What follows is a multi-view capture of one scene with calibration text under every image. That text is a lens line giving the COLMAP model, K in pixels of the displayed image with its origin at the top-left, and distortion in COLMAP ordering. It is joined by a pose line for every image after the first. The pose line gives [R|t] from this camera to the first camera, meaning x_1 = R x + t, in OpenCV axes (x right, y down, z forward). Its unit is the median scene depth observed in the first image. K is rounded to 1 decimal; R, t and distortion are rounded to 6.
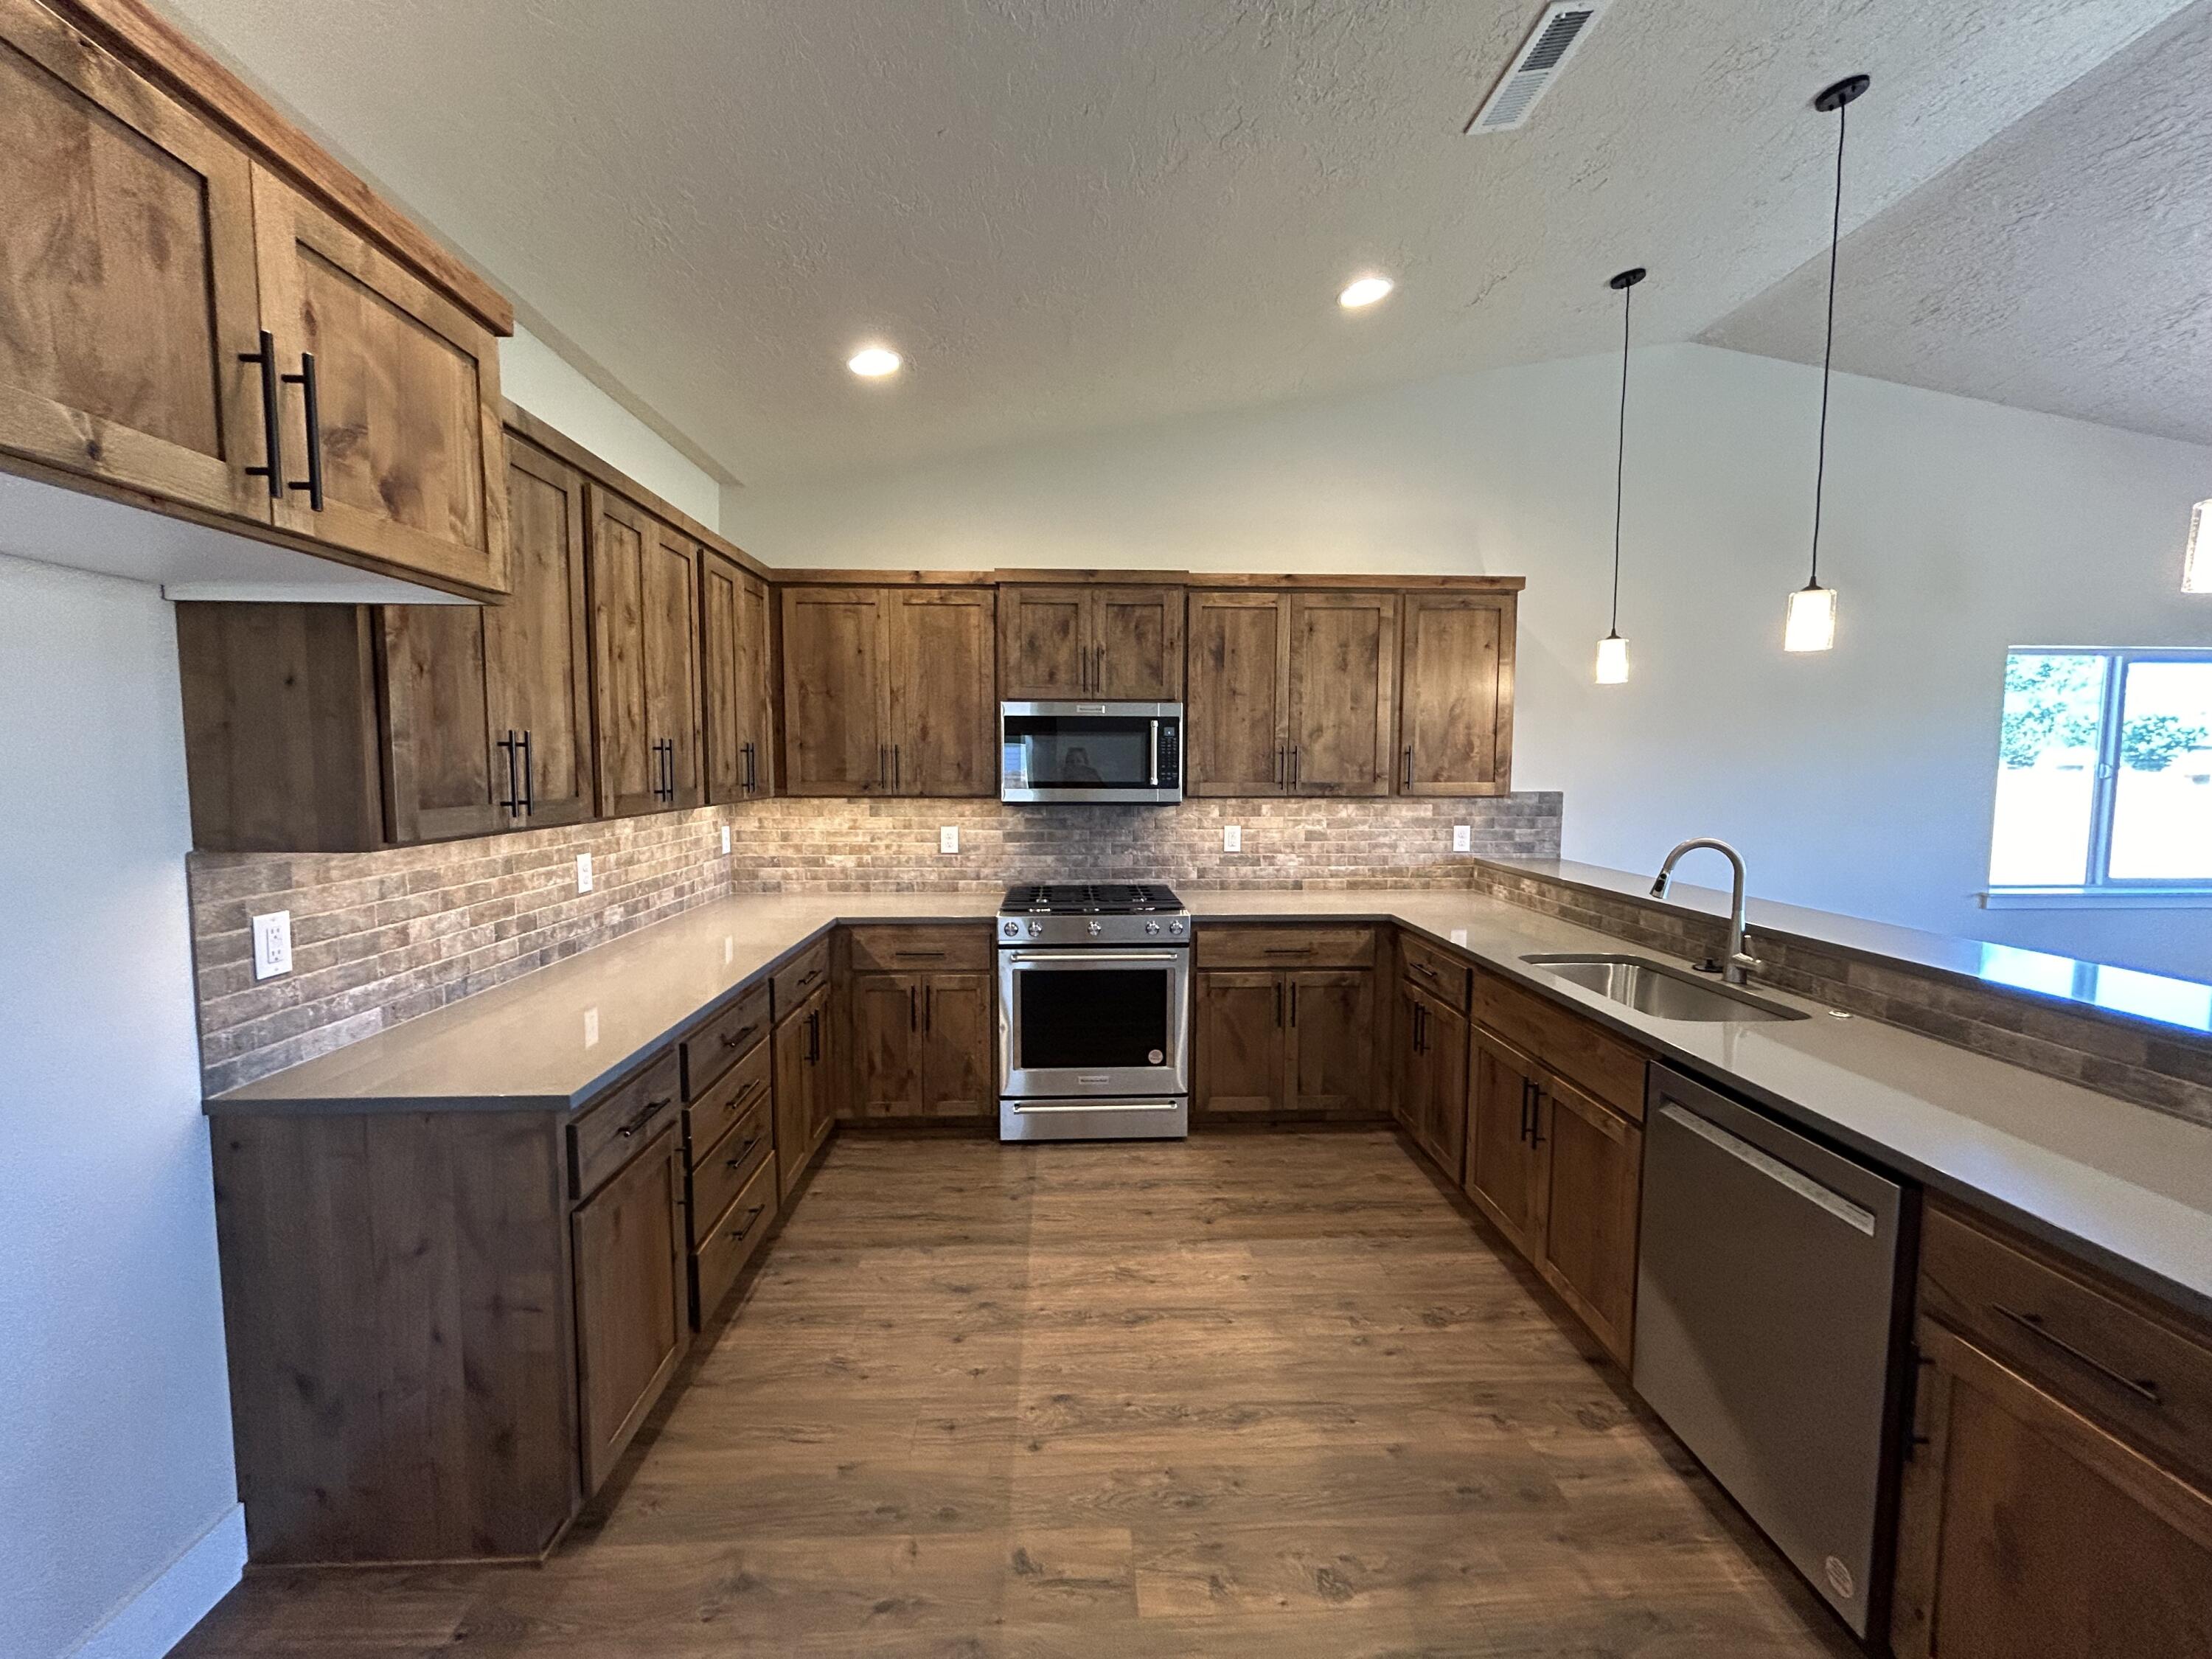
lens RADIAL K [[890.4, 0, 1097.6], [0, 890.4, 830.2], [0, 0, 1]] dist [0.001791, 0.000913]
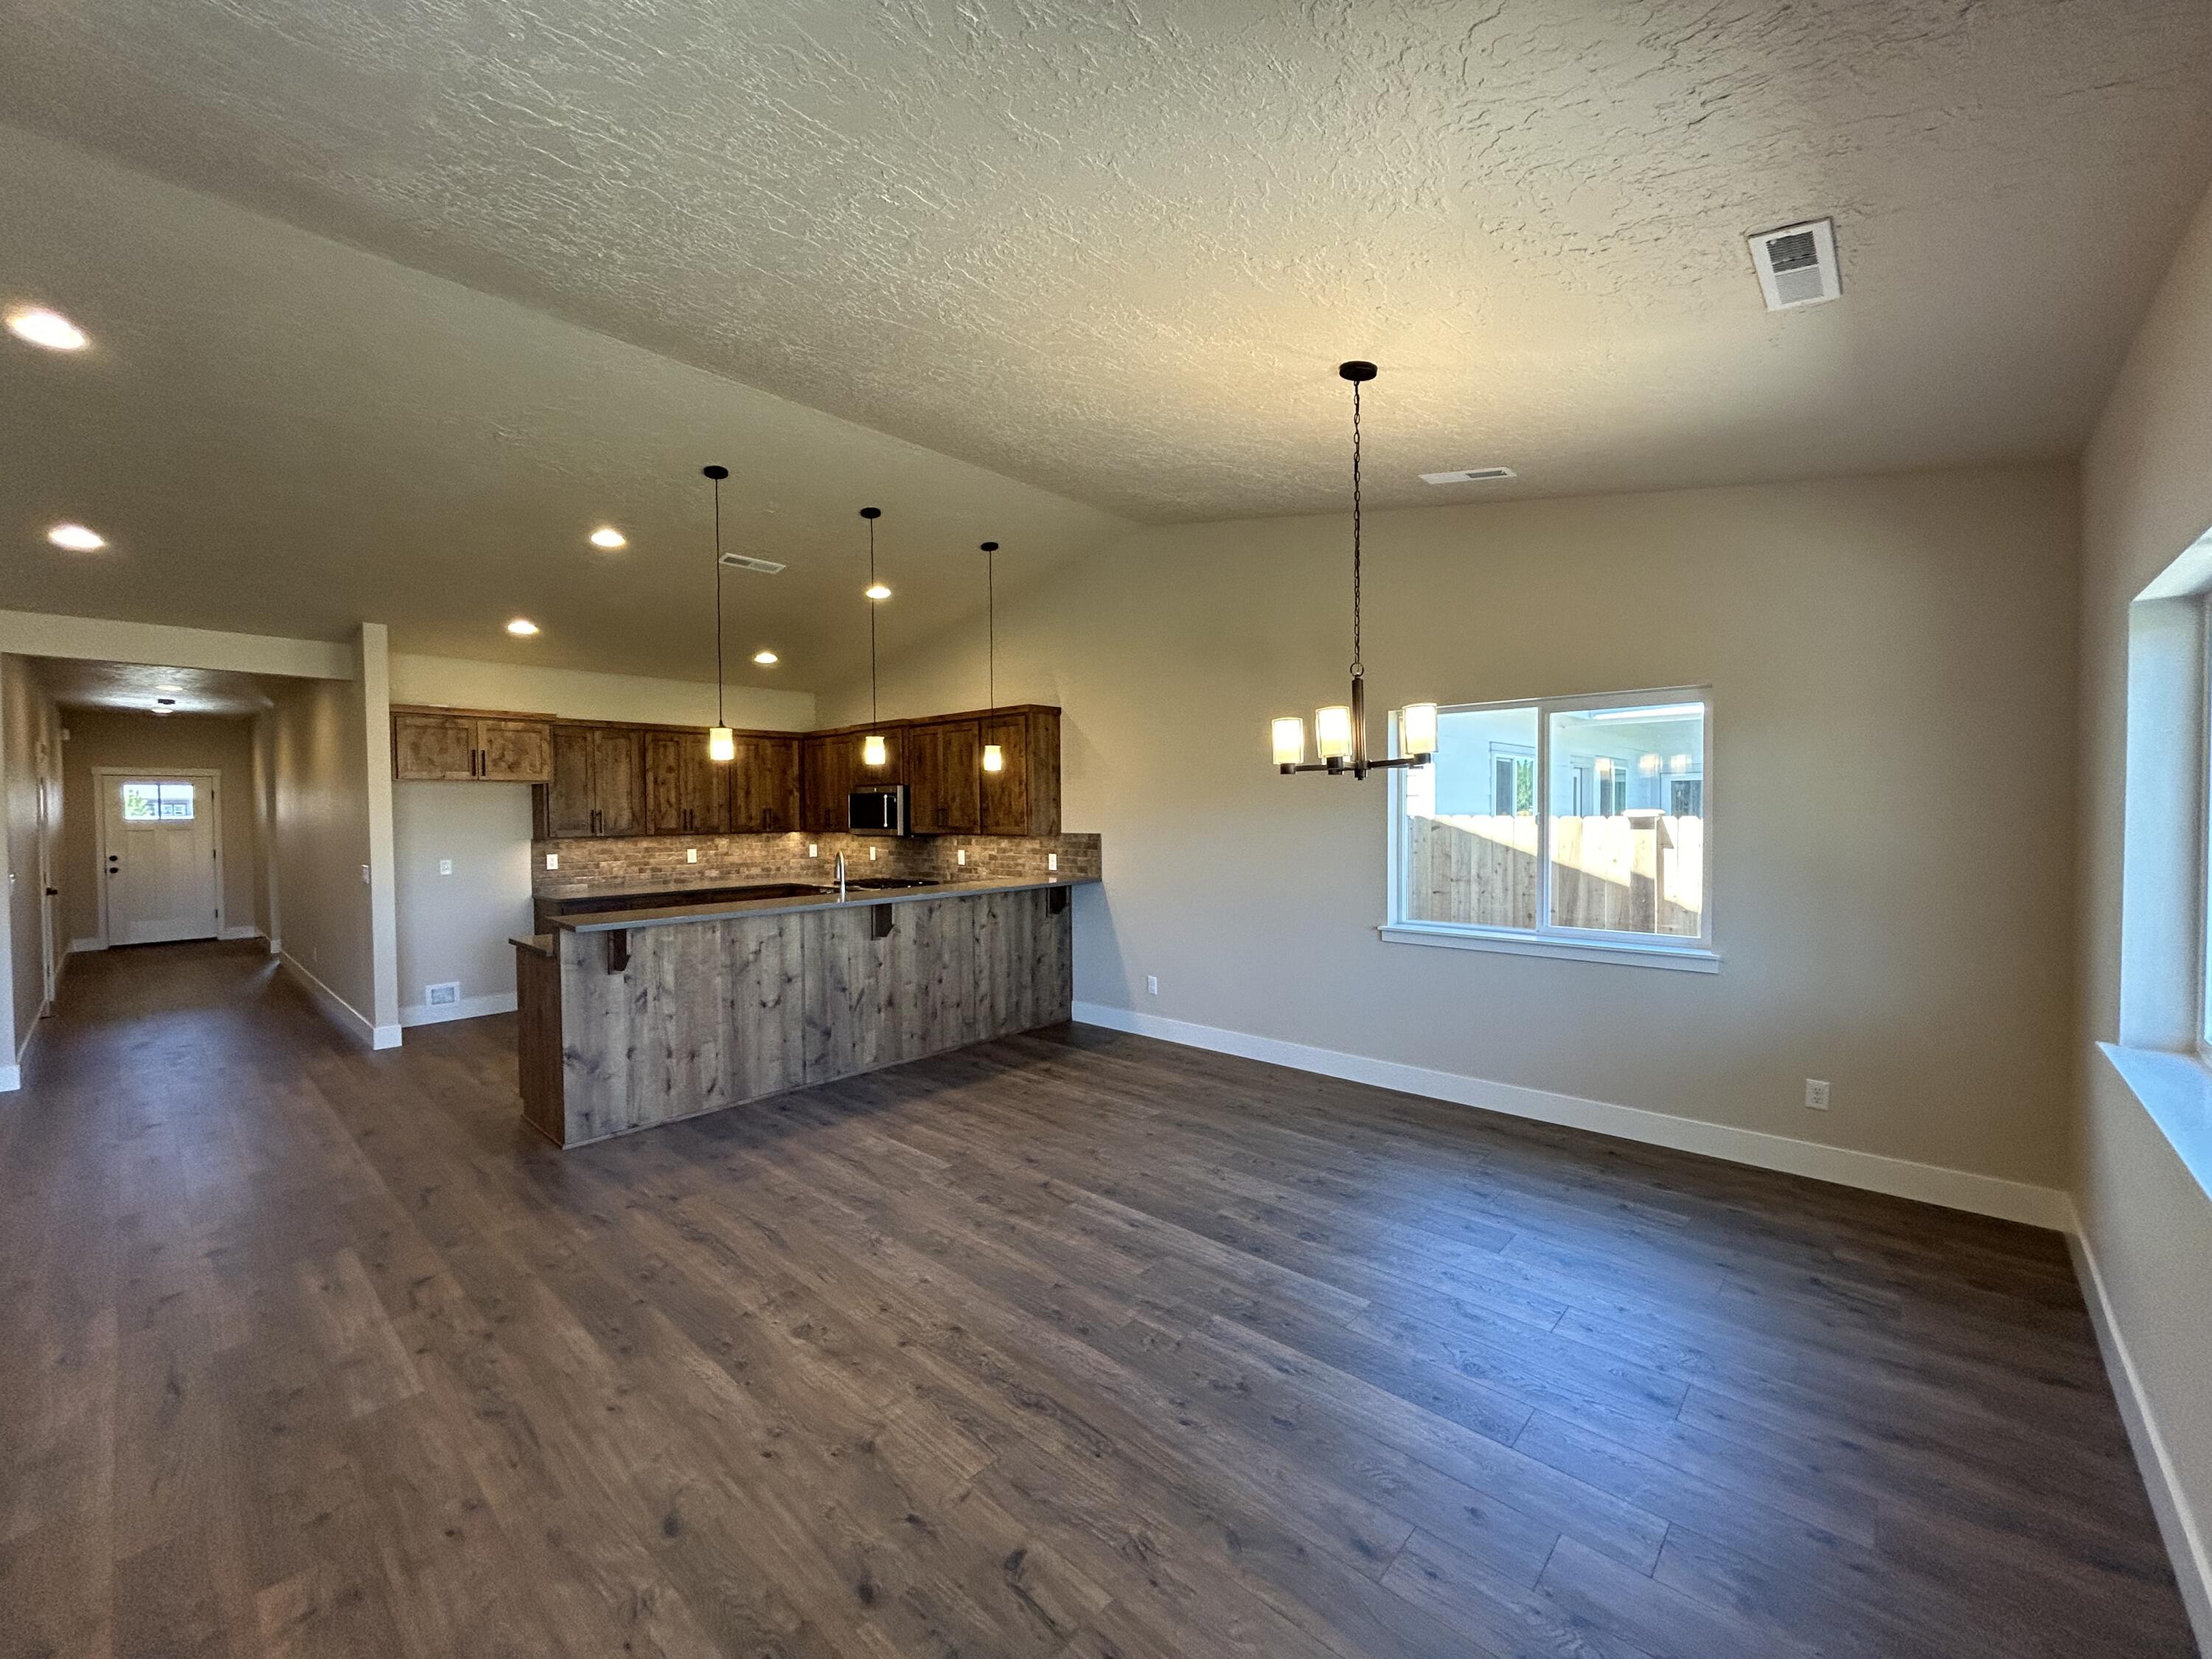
lens RADIAL K [[890.4, 0, 1108.4], [0, 890.4, 816.9], [0, 0, 1]] dist [0.001791, 0.000913]
pose [[0.708627, -0.002703, -0.705578, 1.788752], [-0.043935, 0.997883, -0.047948, 0.000722], [0.704214, 0.064977, 0.707008, -0.061407]]
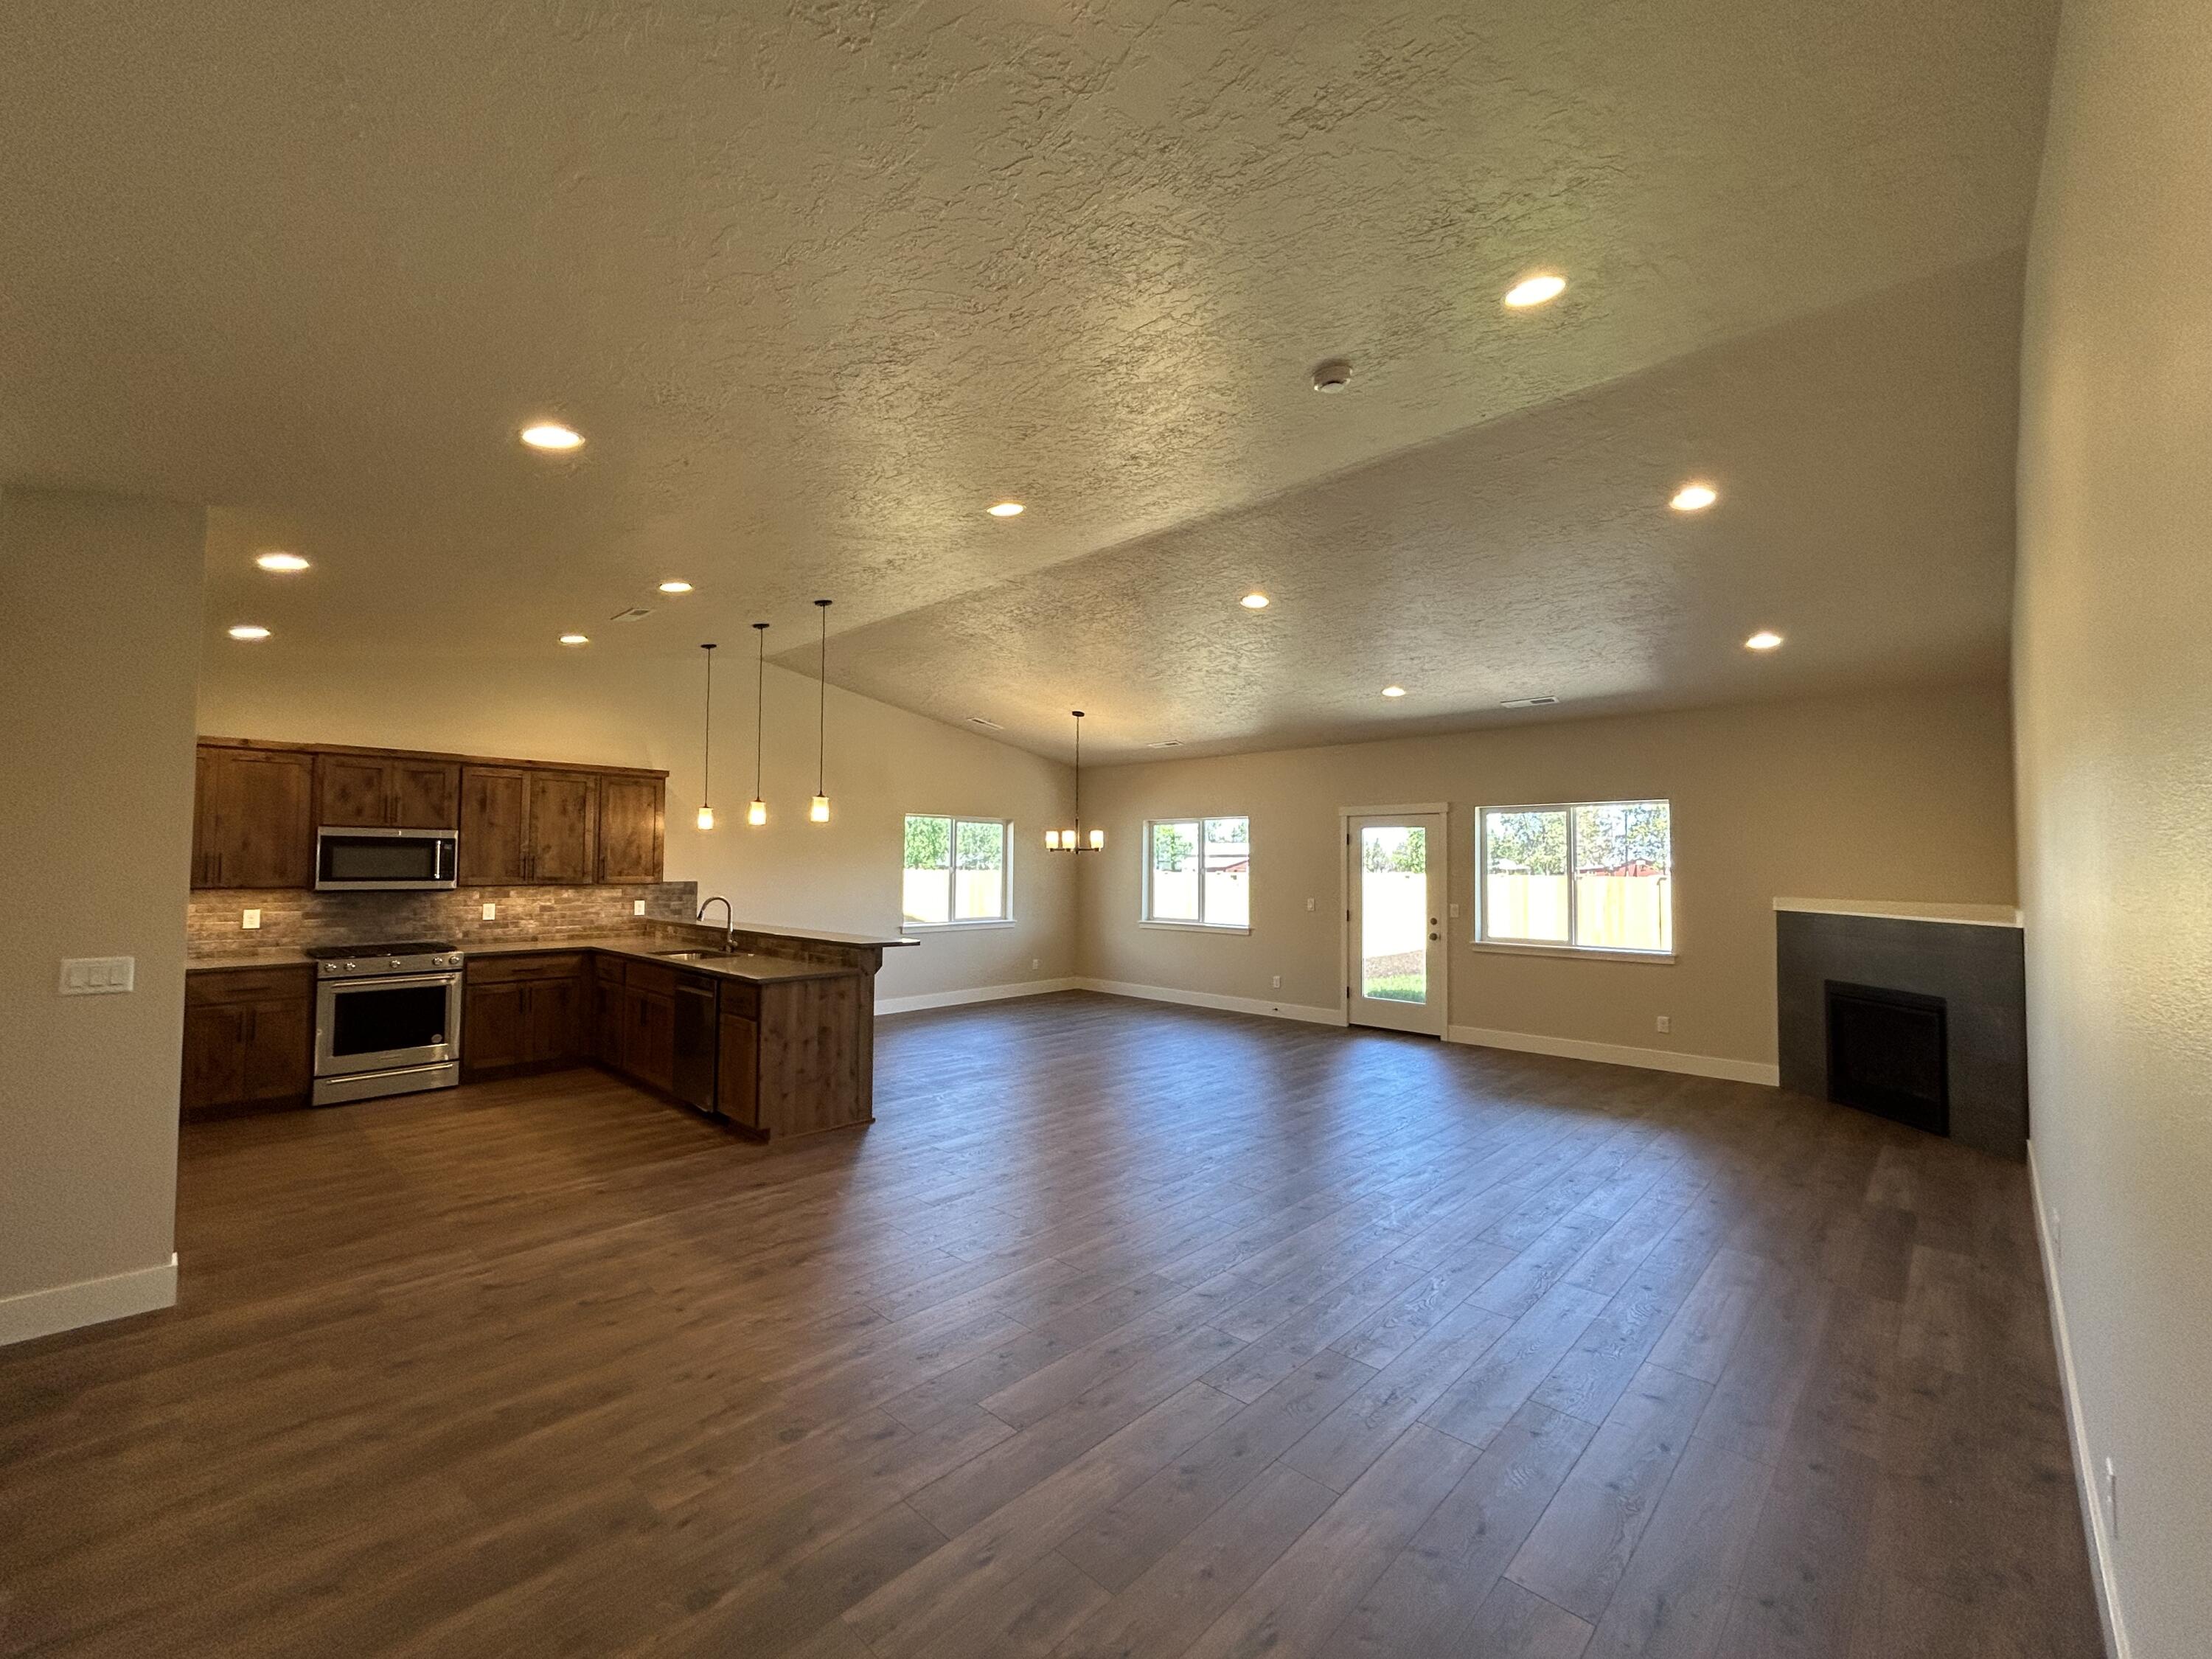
lens RADIAL K [[890.4, 0, 1087.4], [0, 890.4, 834.5], [0, 0, 1]] dist [0.001791, 0.000913]
pose [[0.718865, 0.027108, 0.694621, -0.219613], [0.048141, 0.994899, -0.088648, 0.073189], [-0.693481, 0.097166, 0.713893, -1.041915]]
